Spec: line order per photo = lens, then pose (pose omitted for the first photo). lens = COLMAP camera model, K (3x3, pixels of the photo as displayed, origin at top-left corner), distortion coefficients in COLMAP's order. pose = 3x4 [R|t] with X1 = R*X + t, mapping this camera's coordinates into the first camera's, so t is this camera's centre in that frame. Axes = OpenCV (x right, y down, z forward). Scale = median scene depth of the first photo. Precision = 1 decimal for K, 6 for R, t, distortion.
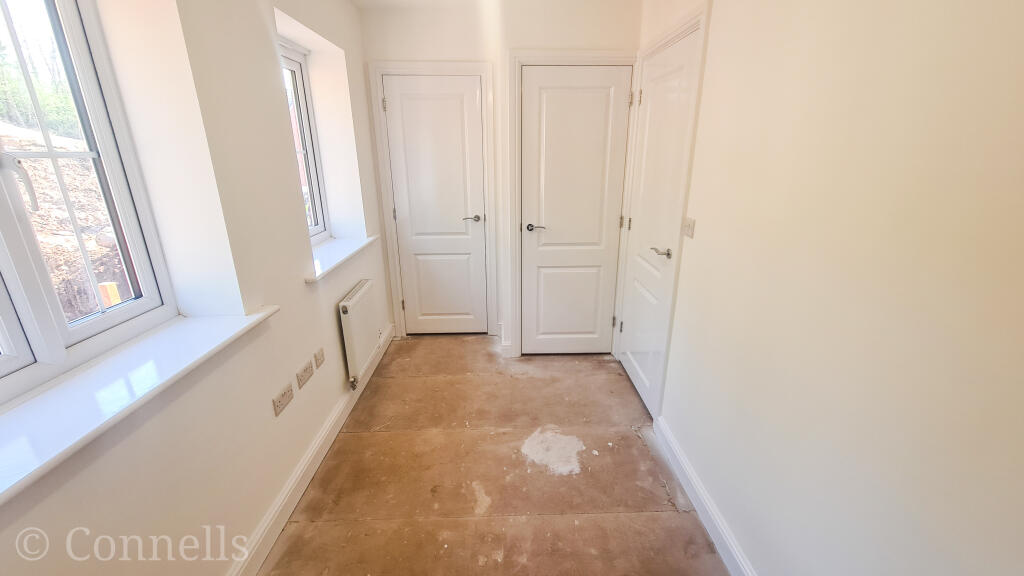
lens RADIAL K [[425.4, 0, 517.4], [0, 425.4, 291.1], [0, 0, 1]] dist [0.001392, 0.000105]
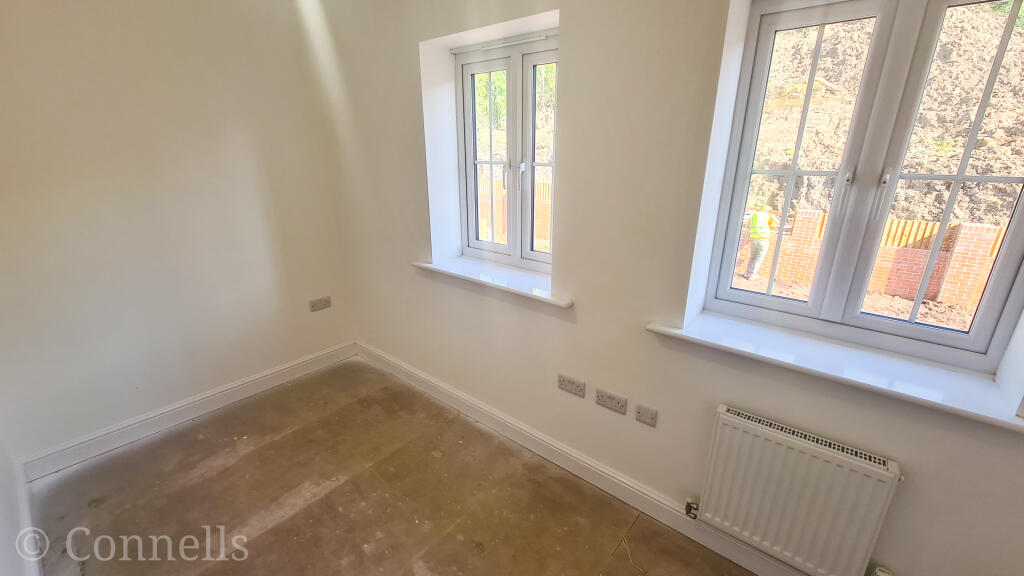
lens RADIAL K [[425.4, 0, 517.4], [0, 425.4, 291.1], [0, 0, 1]] dist [0.001392, 0.000105]
pose [[-0.664811, 0.239979, -0.707415, 0.285139], [-0.242860, 0.826116, 0.508480, -0.499477], [0.706431, 0.509846, -0.490930, 1.362892]]
